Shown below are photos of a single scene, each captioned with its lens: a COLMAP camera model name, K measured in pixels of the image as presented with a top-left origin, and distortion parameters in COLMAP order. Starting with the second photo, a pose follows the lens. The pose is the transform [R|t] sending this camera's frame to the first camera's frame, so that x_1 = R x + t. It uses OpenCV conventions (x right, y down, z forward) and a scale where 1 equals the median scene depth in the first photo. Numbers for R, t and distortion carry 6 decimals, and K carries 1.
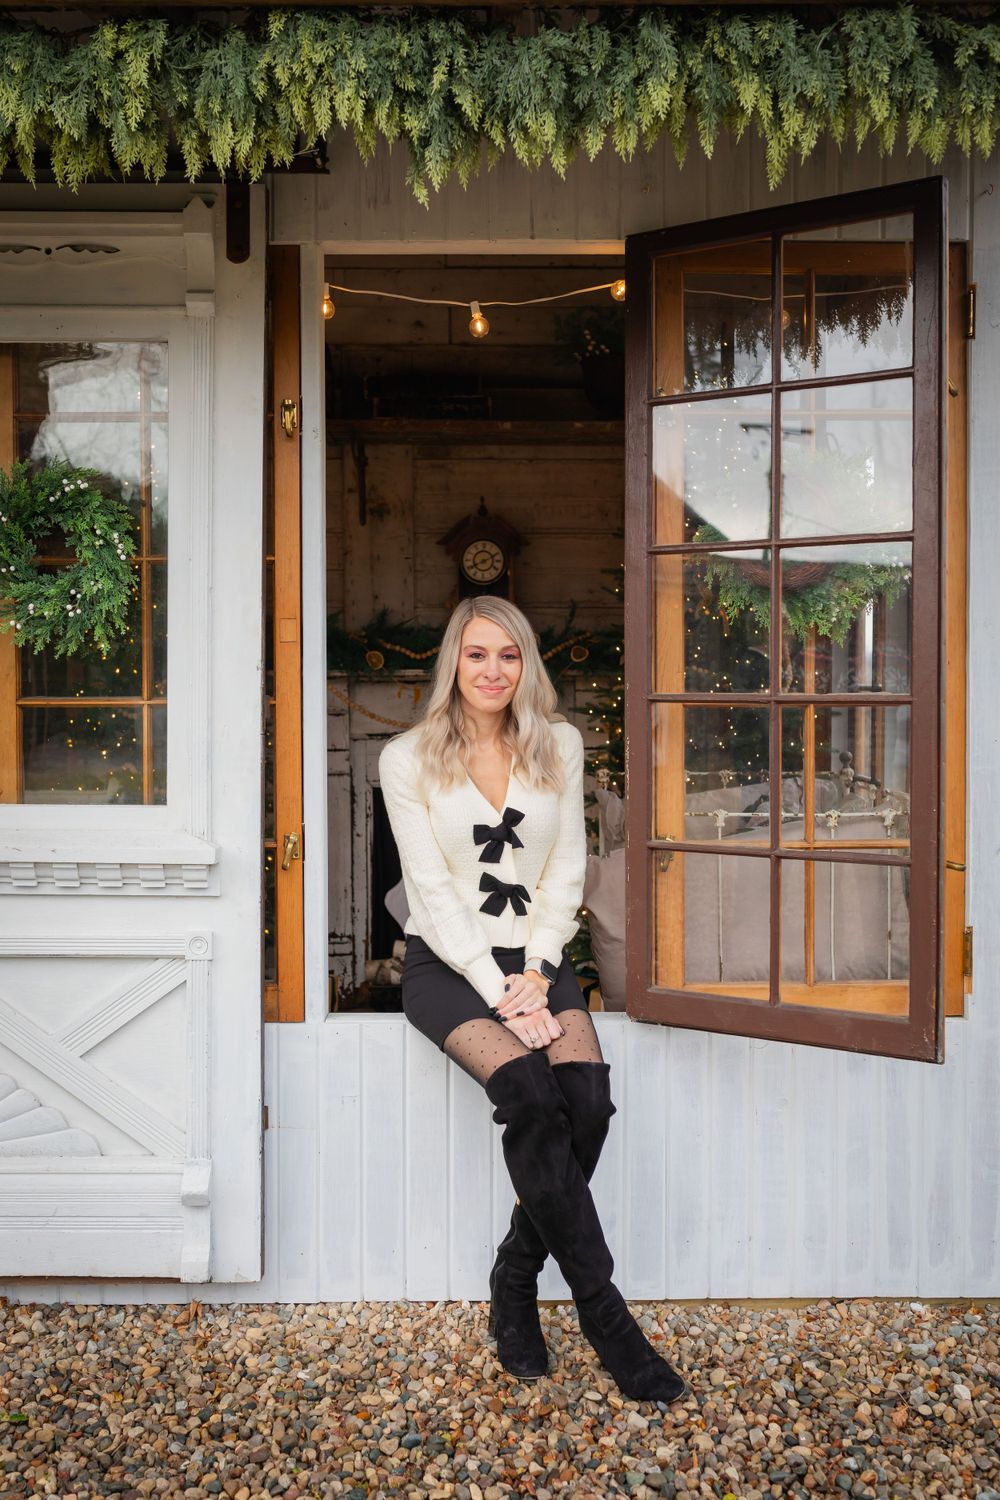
lens RADIAL K [[1476.9, 0, 500.0], [0, 1476.9, 750.0], [0, 0, 1]] dist [-0.006549, 0.001546]
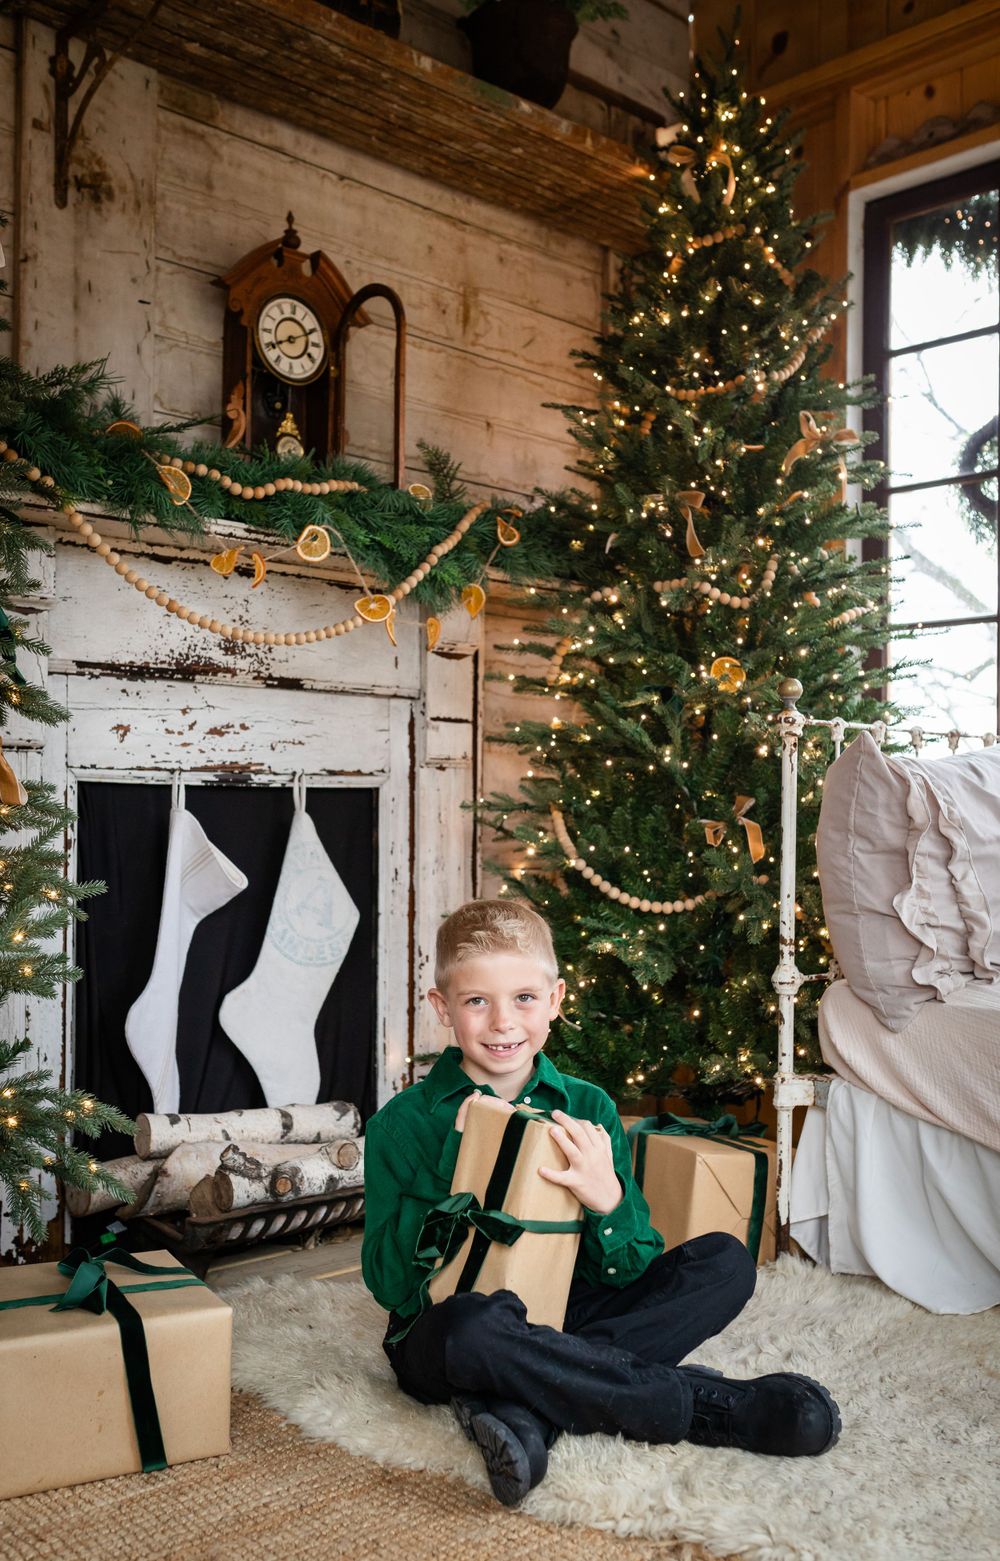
lens RADIAL K [[1569.6, 0, 499.2], [0, 1569.6, 807.1], [0, 0, 1]] dist [-0.003213, 0.001781]
pose [[0.741265, 0.016198, 0.671017, -0.316570], [0.020514, 0.998695, -0.046769, 0.059194], [-0.670899, 0.048434, 0.739966, 0.559805]]
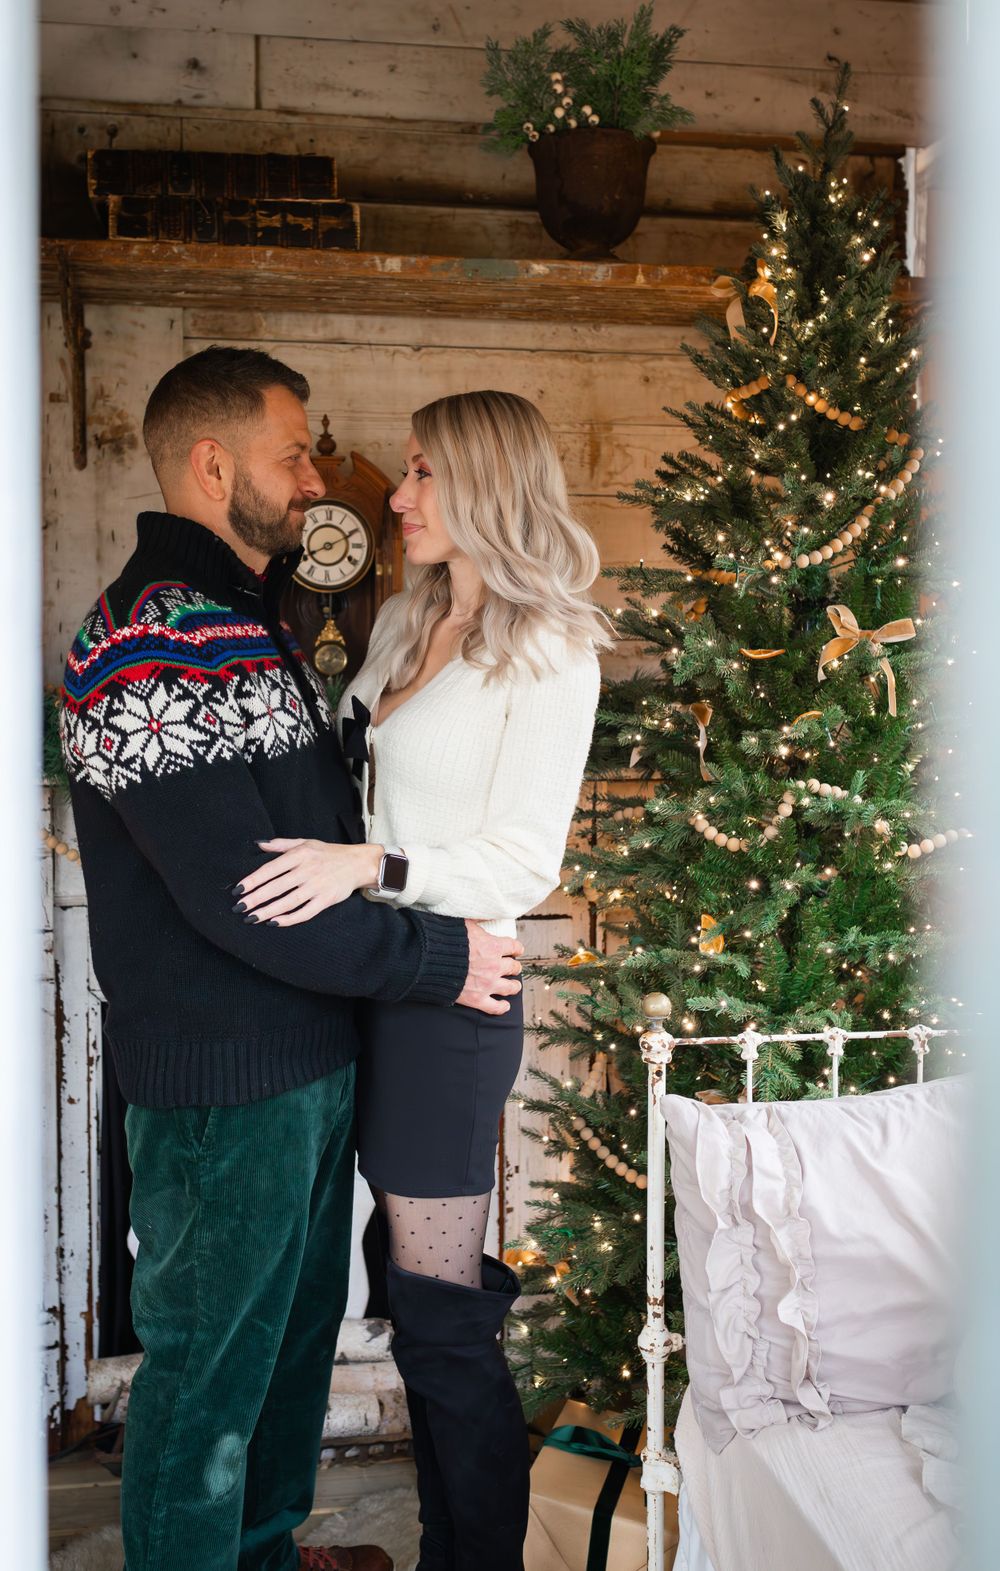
lens RADIAL K [[1667.9, 0, 412.8], [0, 1667.9, 734.9], [0, 0, 1]] dist [-0.004669, 0.002762]
pose [[0.991931, -0.001070, 0.126776, -0.053925], [0.001417, 0.999995, -0.002647, -0.062574], [-0.126773, 0.002805, 0.991928, 0.438748]]
